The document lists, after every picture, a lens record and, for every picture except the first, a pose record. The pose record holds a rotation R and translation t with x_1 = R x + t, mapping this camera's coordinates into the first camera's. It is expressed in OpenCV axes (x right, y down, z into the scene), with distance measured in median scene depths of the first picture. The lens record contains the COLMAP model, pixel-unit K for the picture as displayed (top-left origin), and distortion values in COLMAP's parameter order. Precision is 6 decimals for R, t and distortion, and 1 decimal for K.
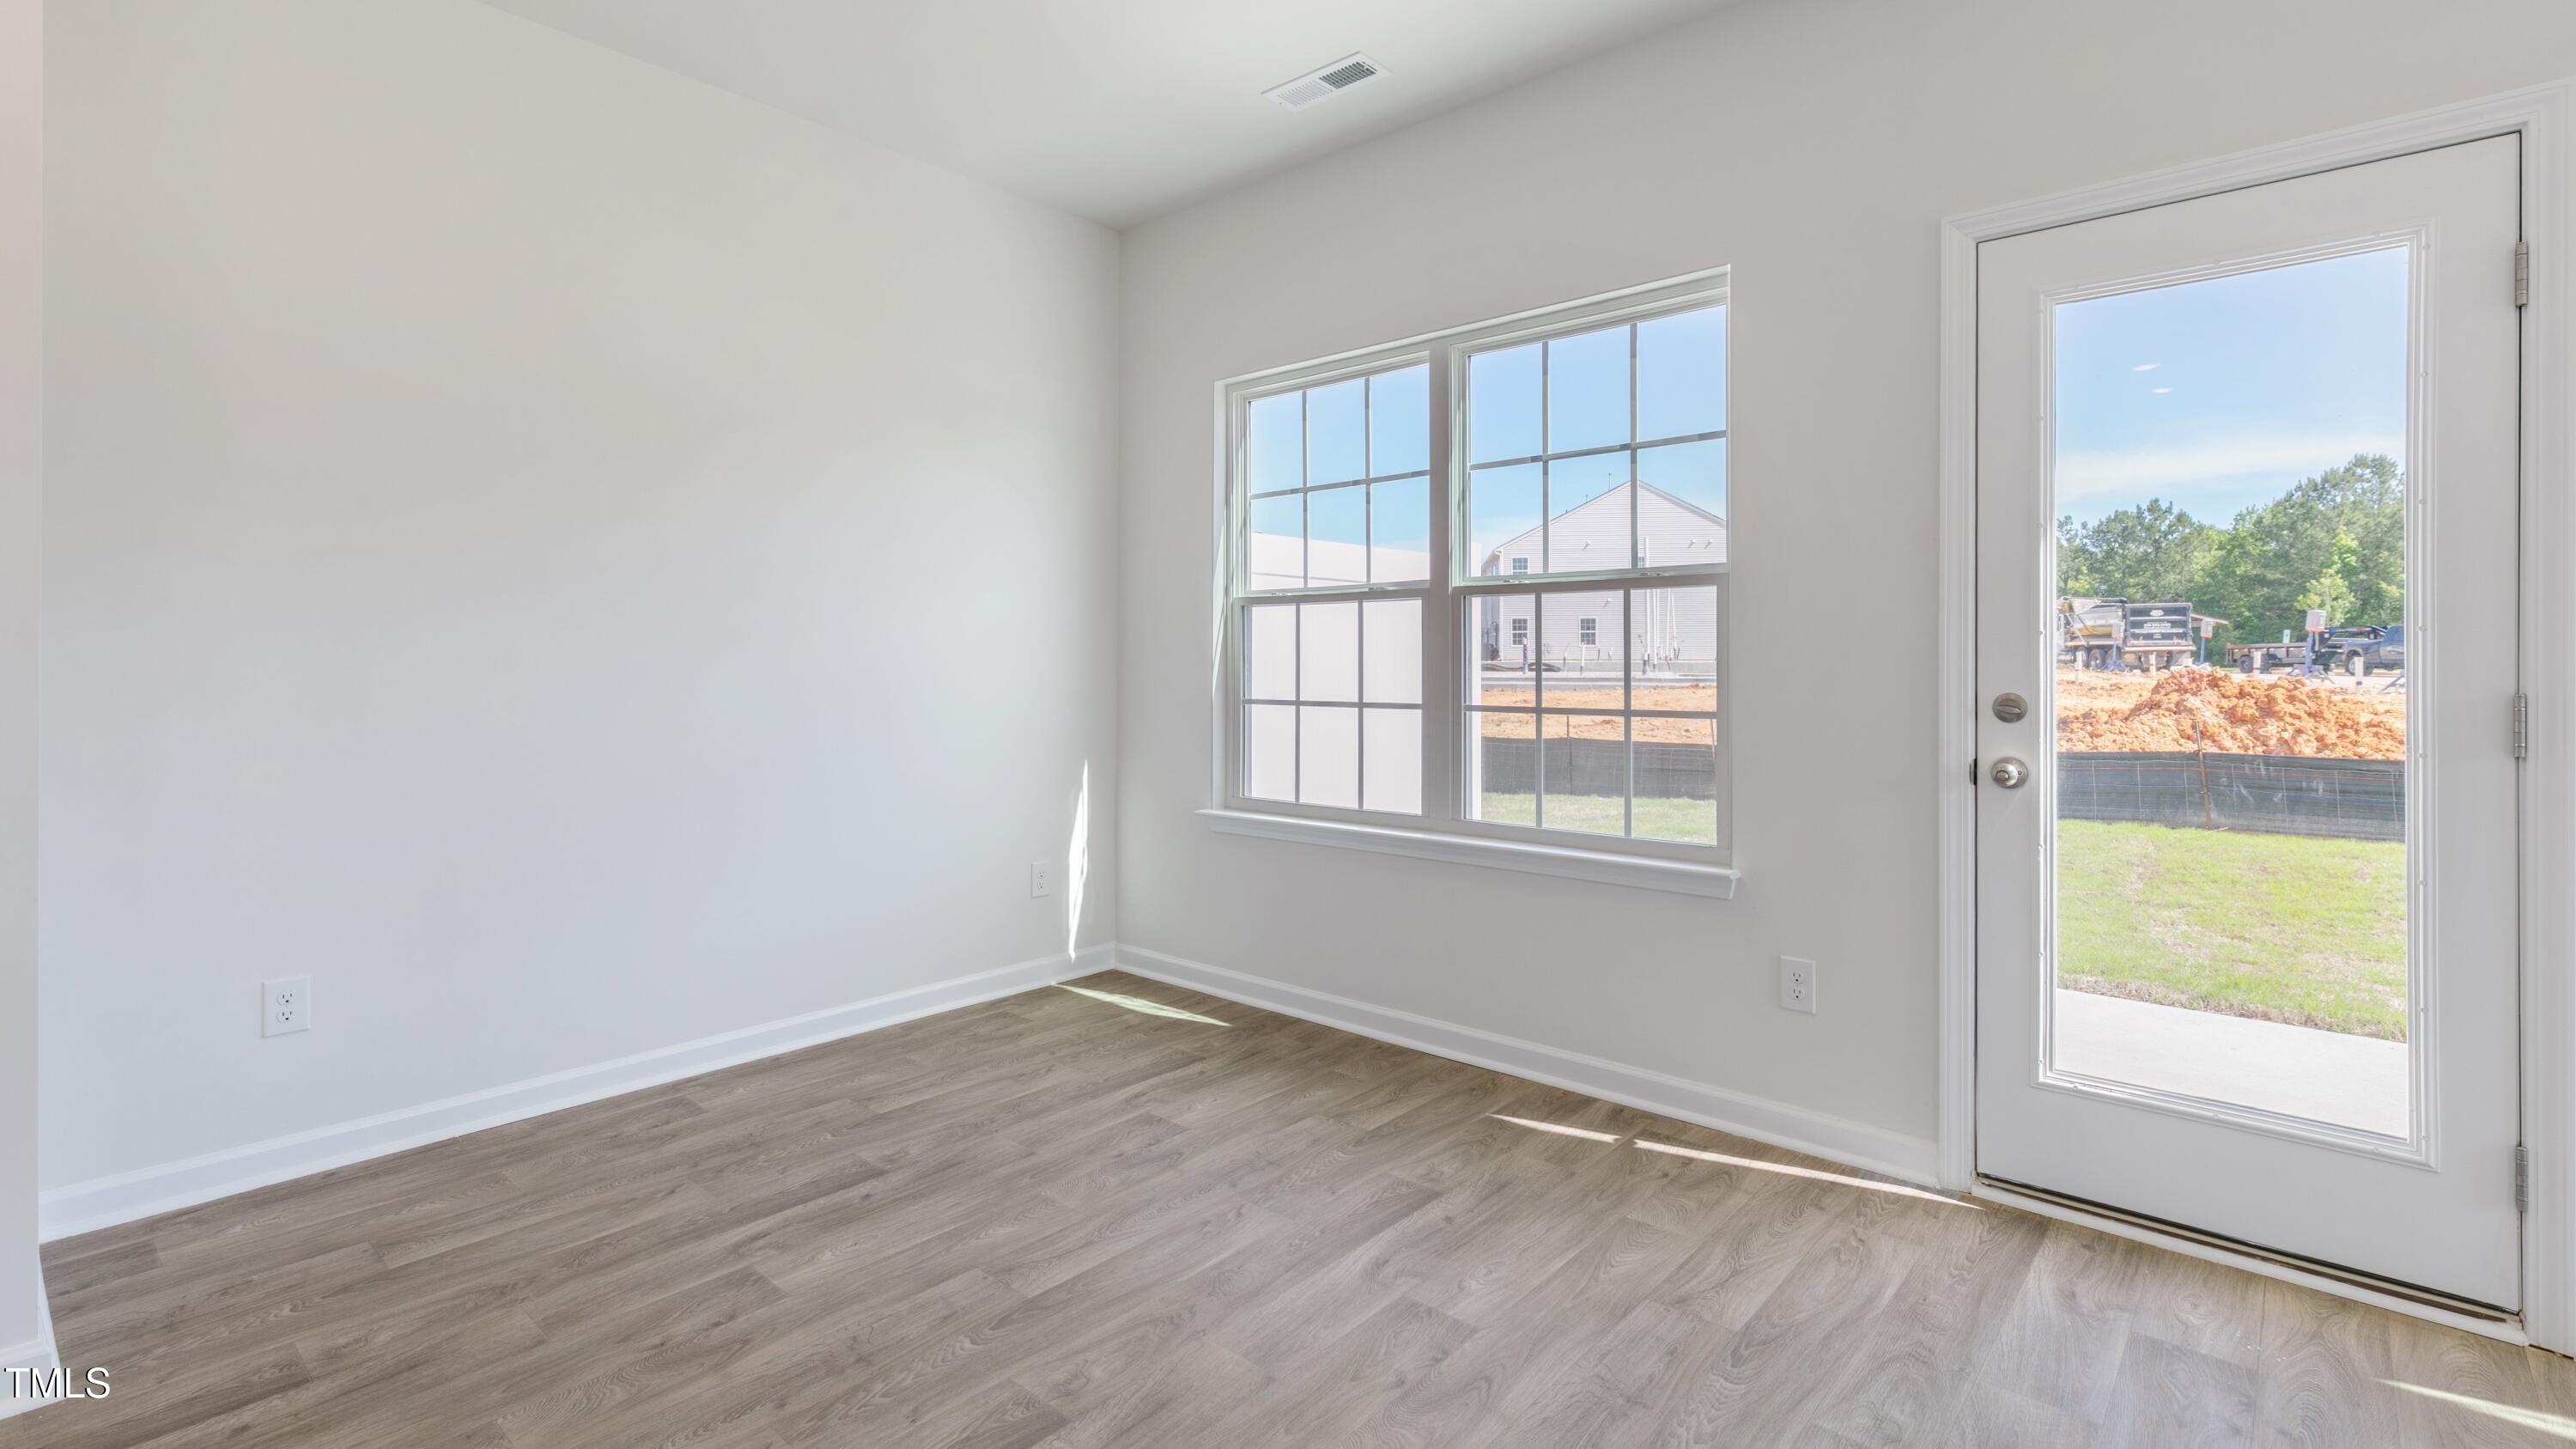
lens RADIAL K [[1181.0, 0, 1300.5], [0, 1181.0, 694.8], [0, 0, 1]] dist [0.001389, 0.000147]
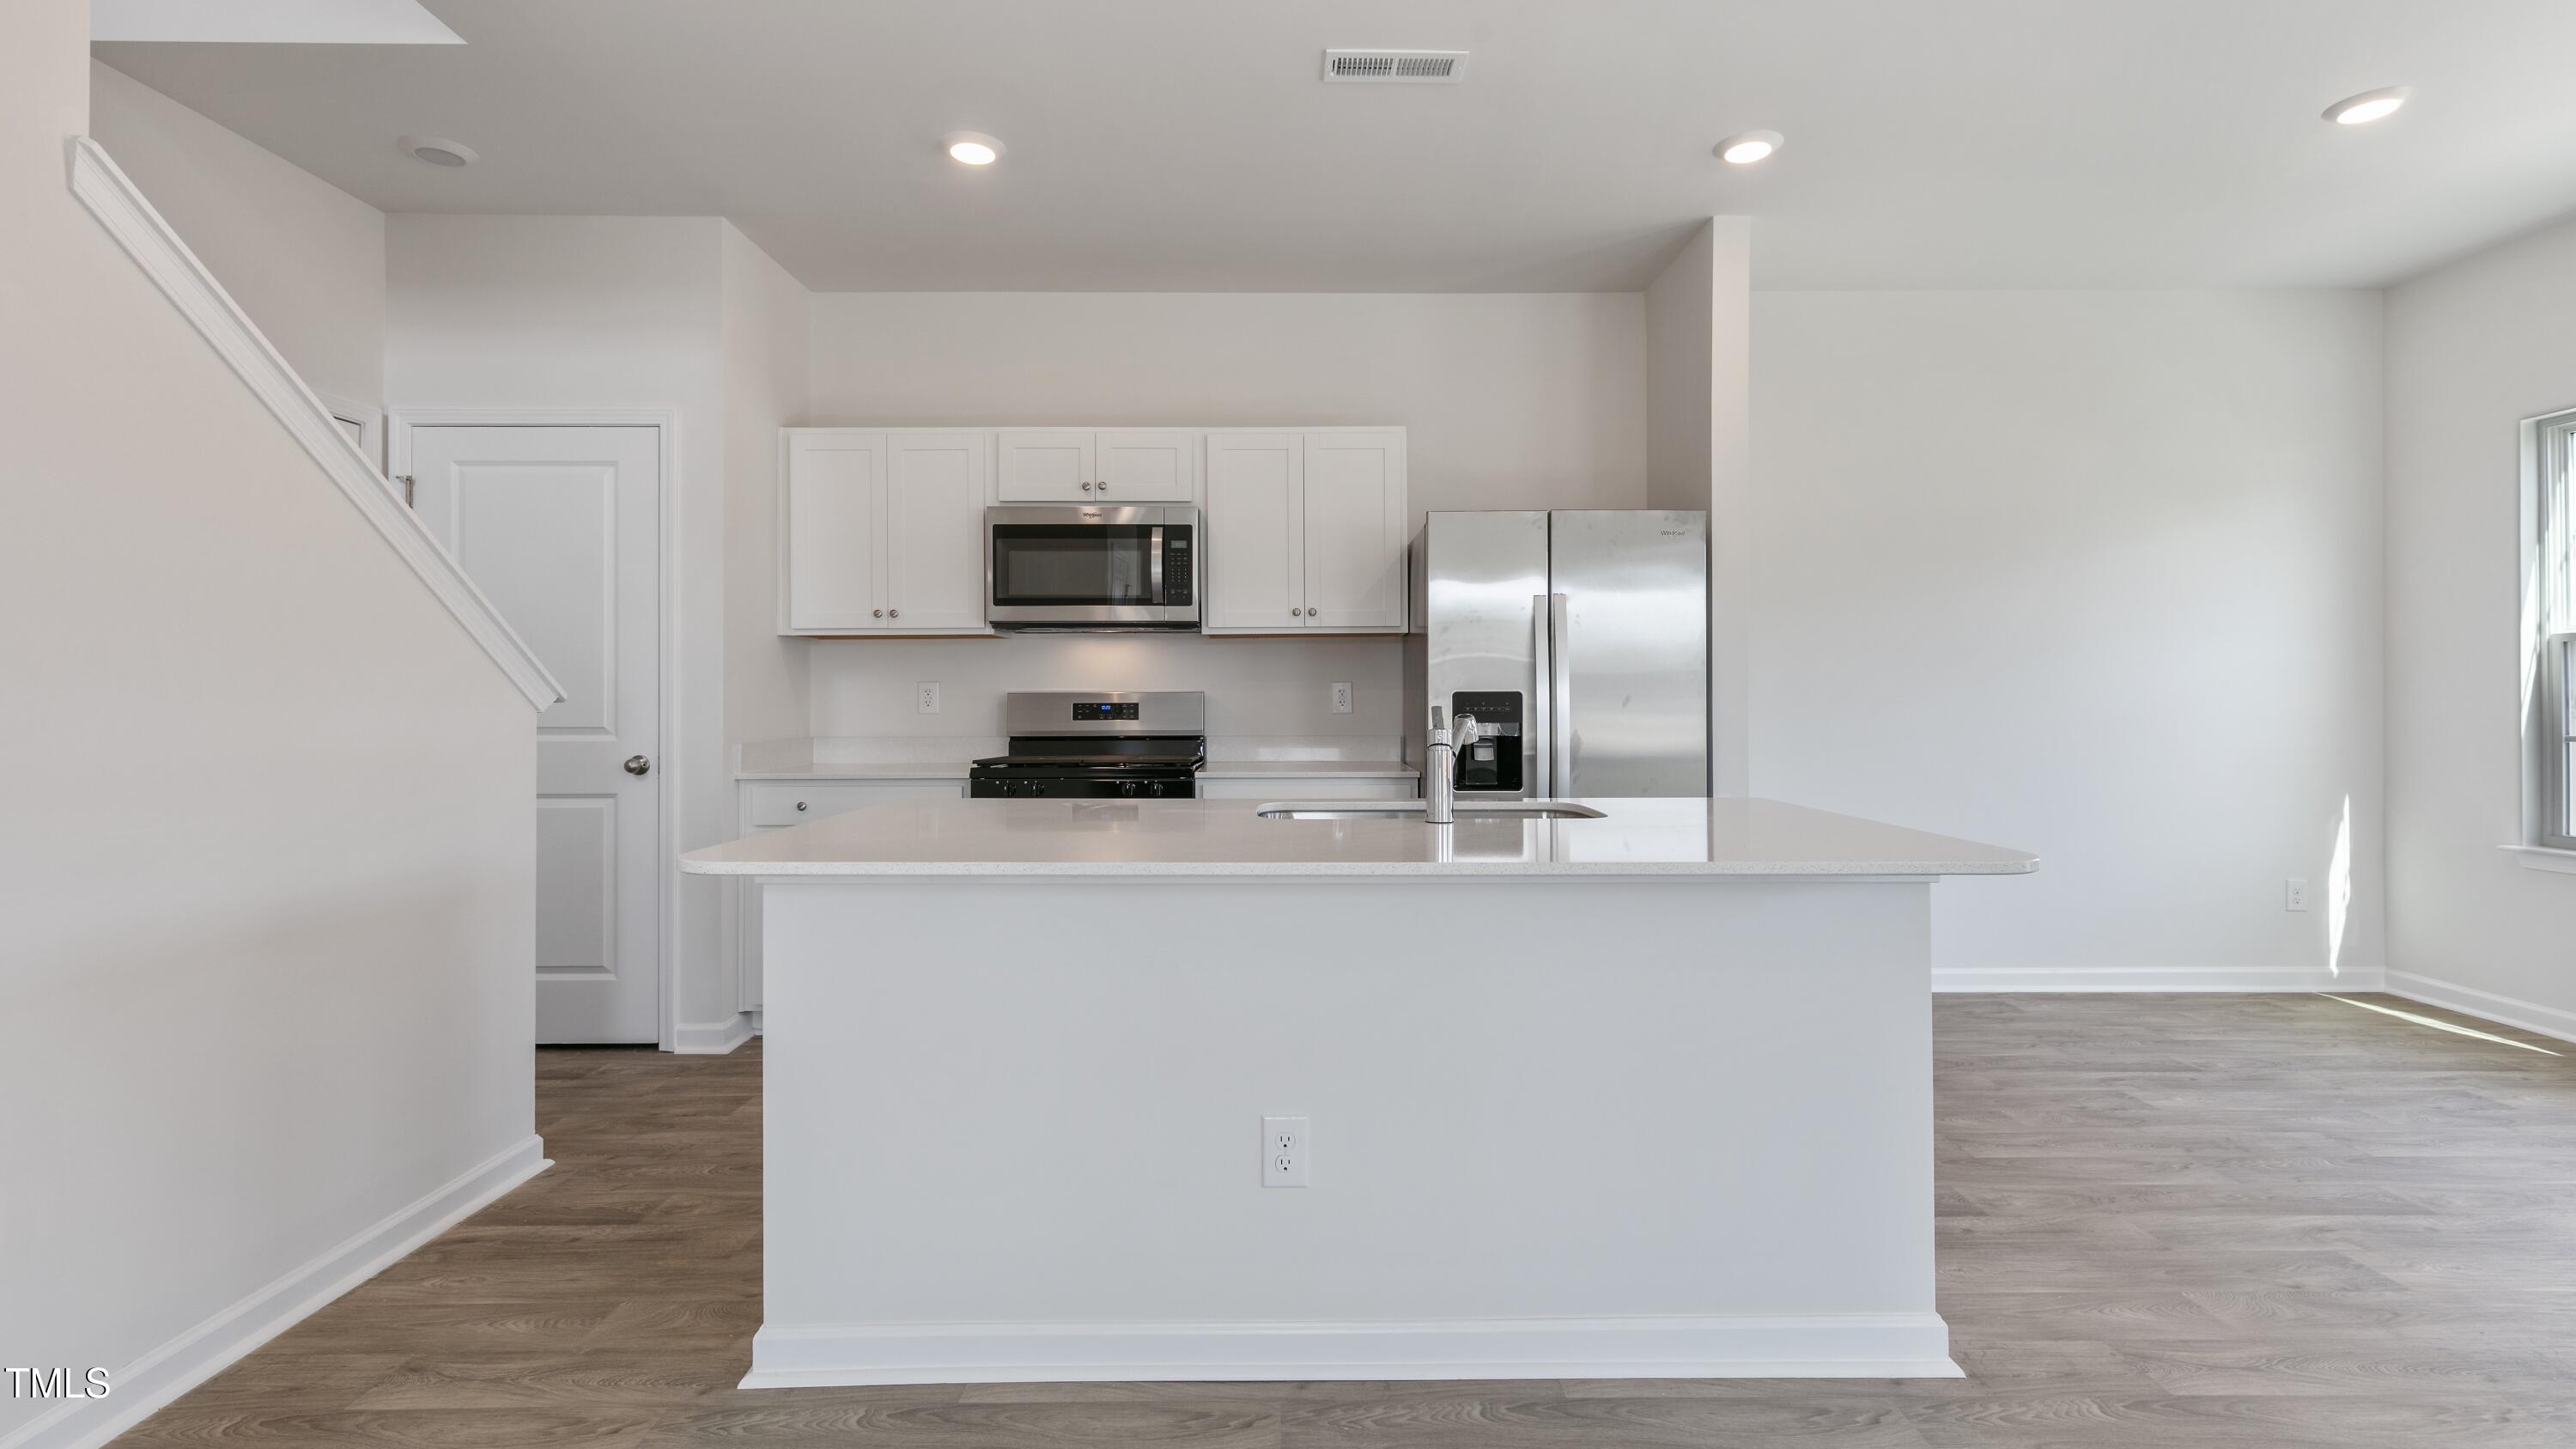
lens RADIAL K [[1159.0, 0, 1281.6], [0, 1159.0, 717.4], [0, 0, 1]] dist [0.001281, -0.000706]
pose [[0.653707, 0.009032, -0.756693, -0.007398], [-0.019396, 0.999800, -0.004822, 0.004378], [0.756499, 0.017829, 0.653752, -0.149325]]
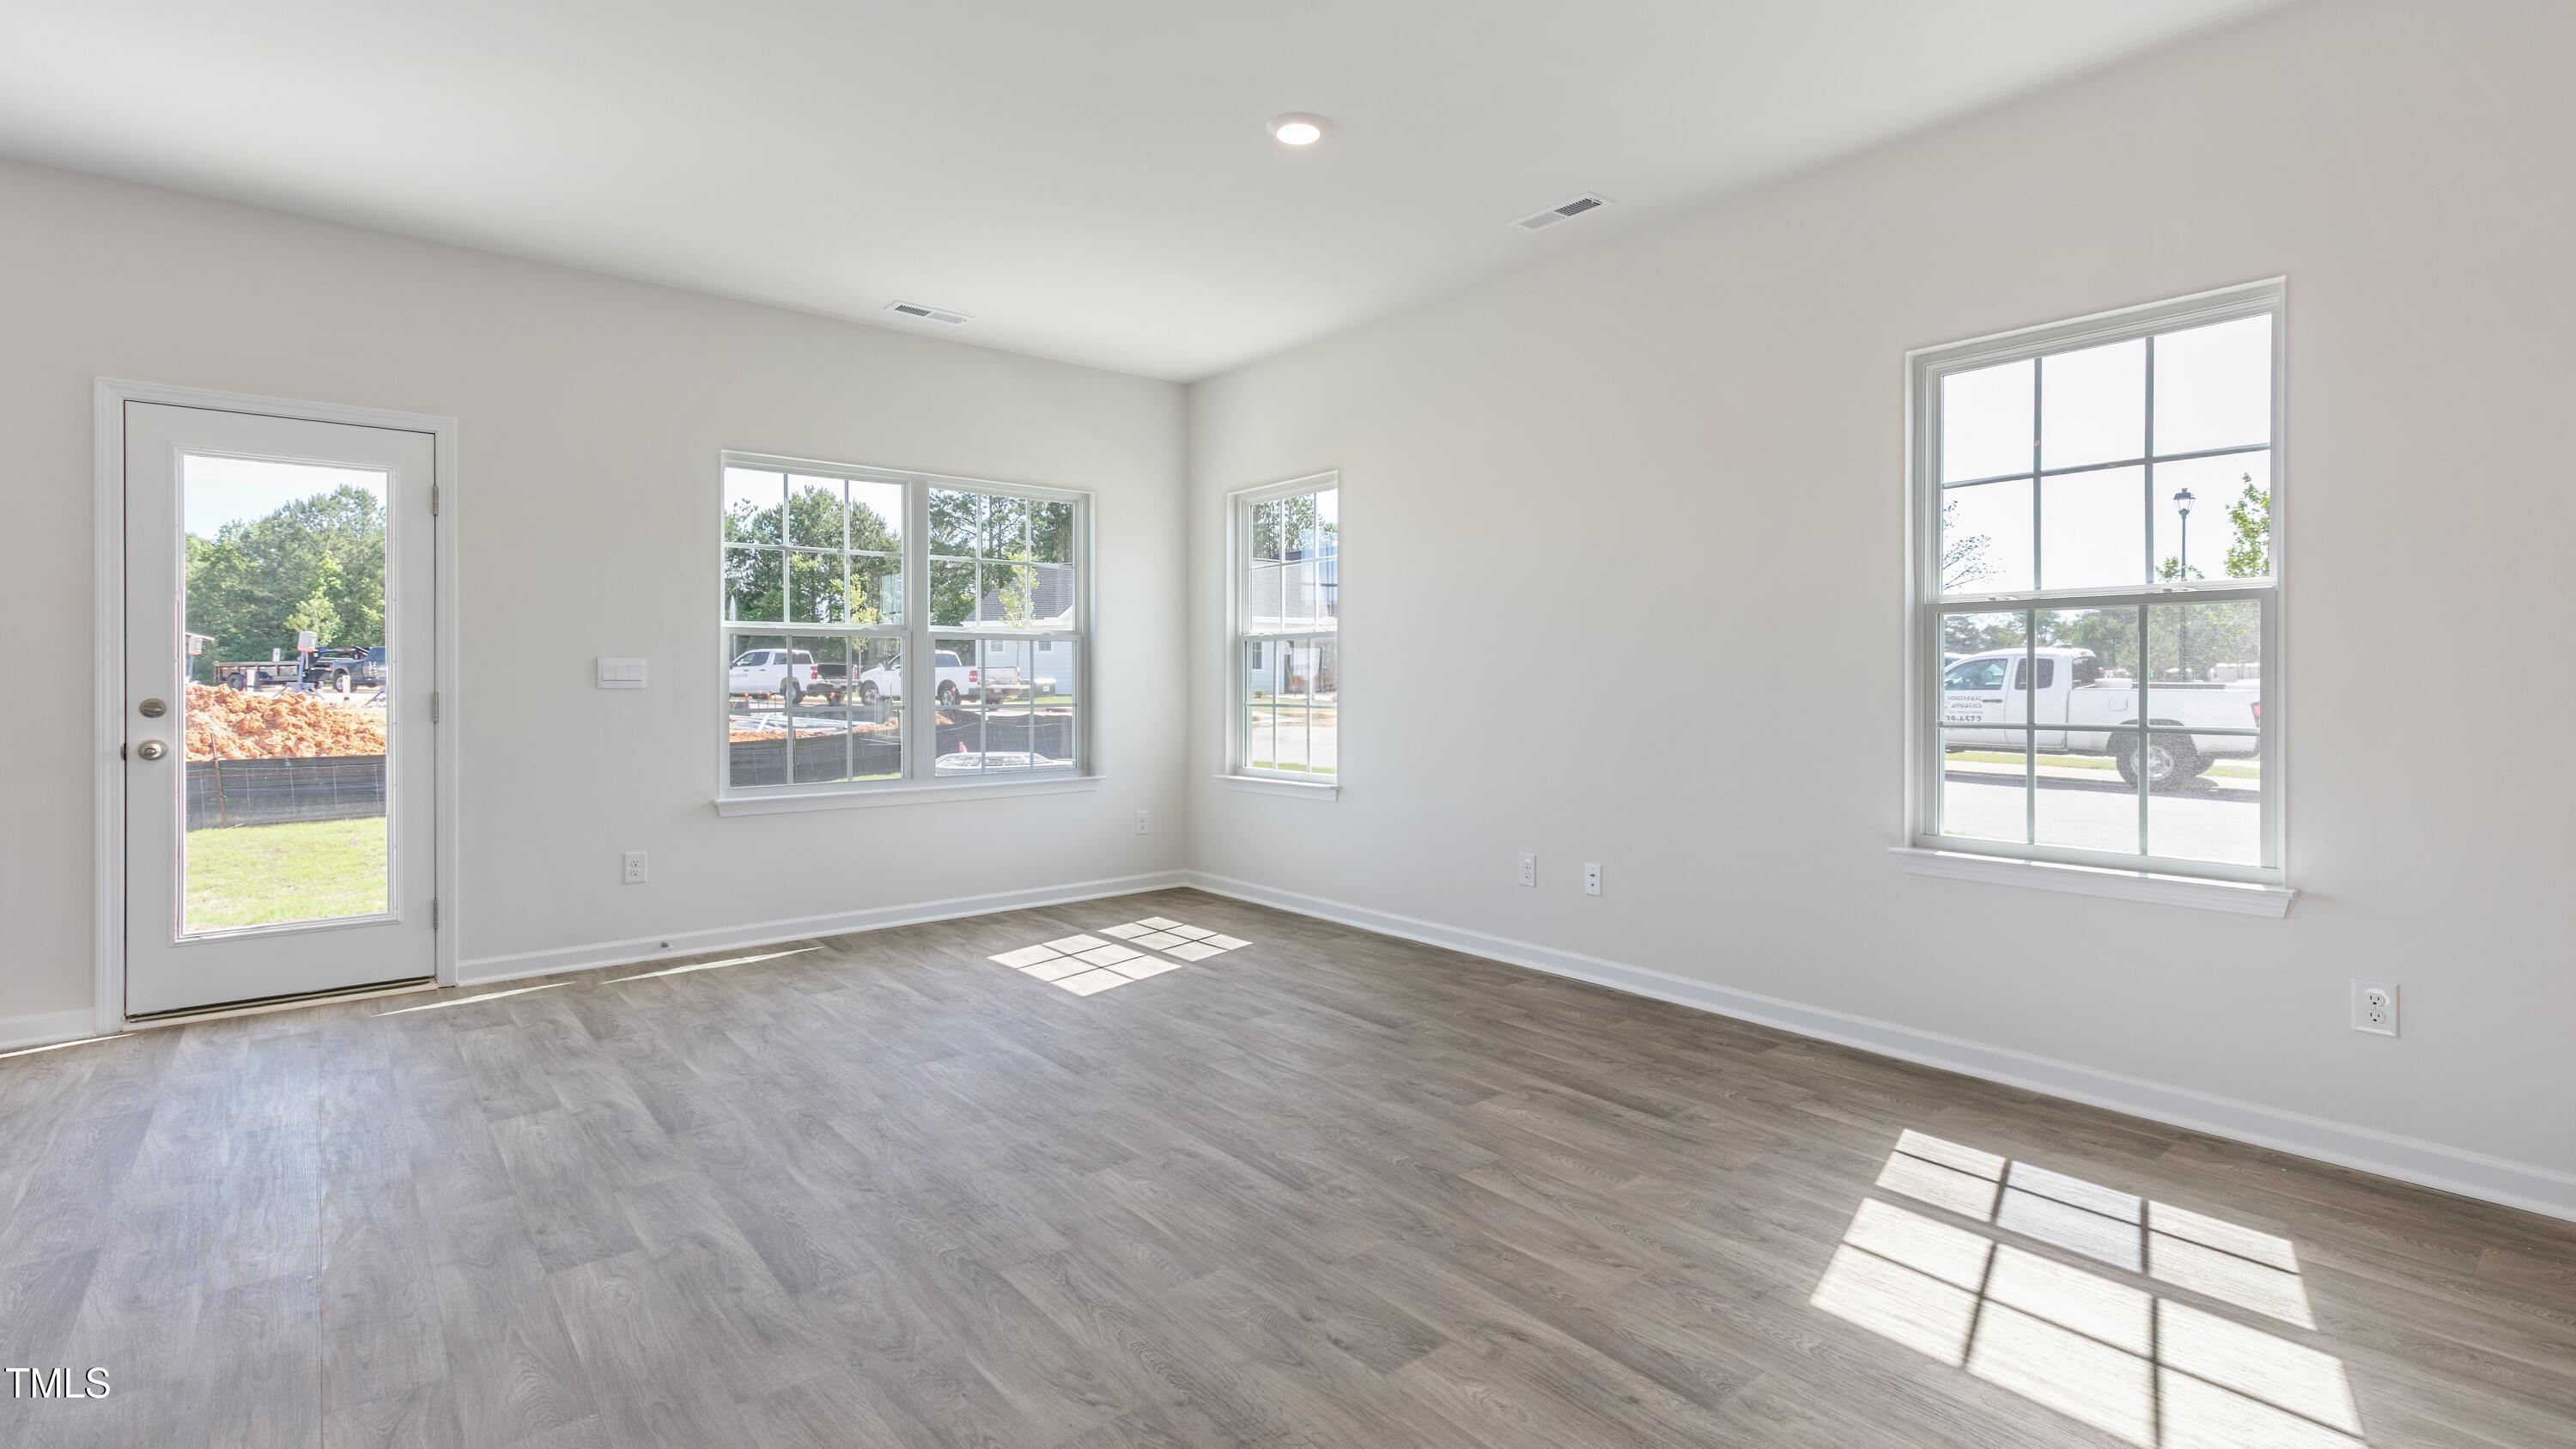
lens RADIAL K [[1179.5, 0, 1290.9], [0, 1179.5, 640.5], [0, 0, 1]] dist [0.003249, -0.000898]
pose [[0.164226, 0.031473, 0.985921, -0.140292], [0.028863, 0.998910, -0.036695, 0.004454], [-0.986000, 0.034483, 0.163138, -0.149247]]
